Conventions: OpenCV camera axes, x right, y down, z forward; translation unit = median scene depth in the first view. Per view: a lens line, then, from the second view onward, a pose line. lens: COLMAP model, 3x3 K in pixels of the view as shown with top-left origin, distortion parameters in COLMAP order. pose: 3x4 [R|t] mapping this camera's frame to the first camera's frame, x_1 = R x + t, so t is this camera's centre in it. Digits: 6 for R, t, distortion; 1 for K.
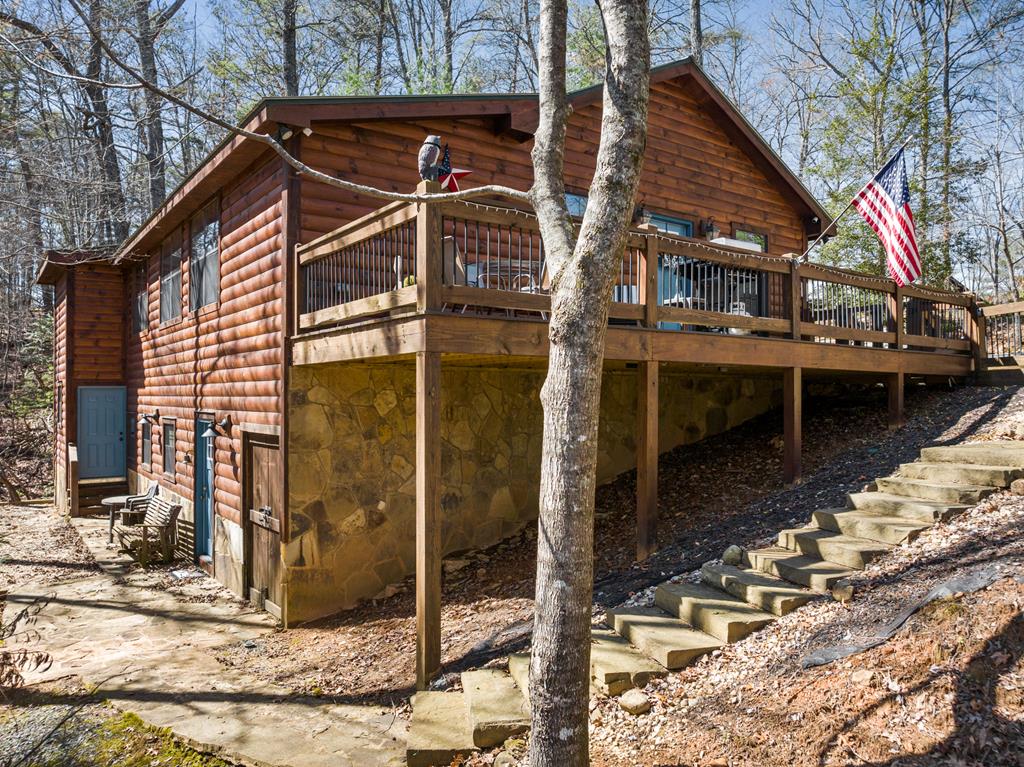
lens RADIAL K [[737.8, 0, 513.4], [0, 737.8, 386.5], [0, 0, 1]] dist [-0.001035, 0.000986]
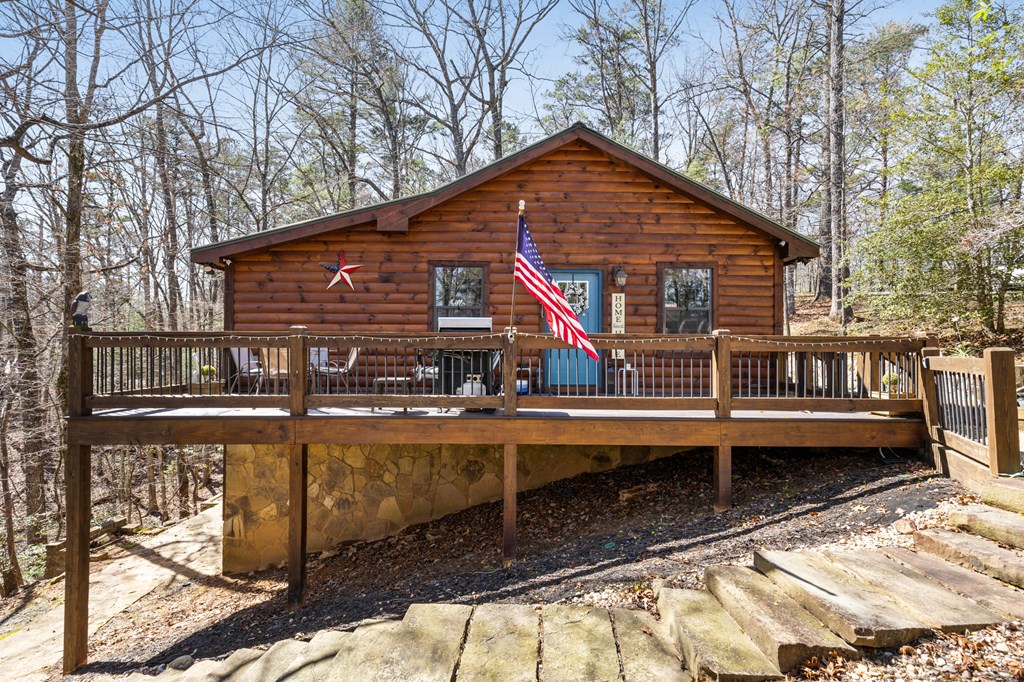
lens RADIAL K [[473.0, 0, 512.0], [0, 473.0, 340.9], [0, 0, 1]] dist [0.013295, -0.000143]
pose [[0.816369, -0.004829, -0.577510, 0.694129], [0.004560, 0.999988, -0.001916, -0.149988], [0.577512, -0.001069, 0.816381, 0.448479]]
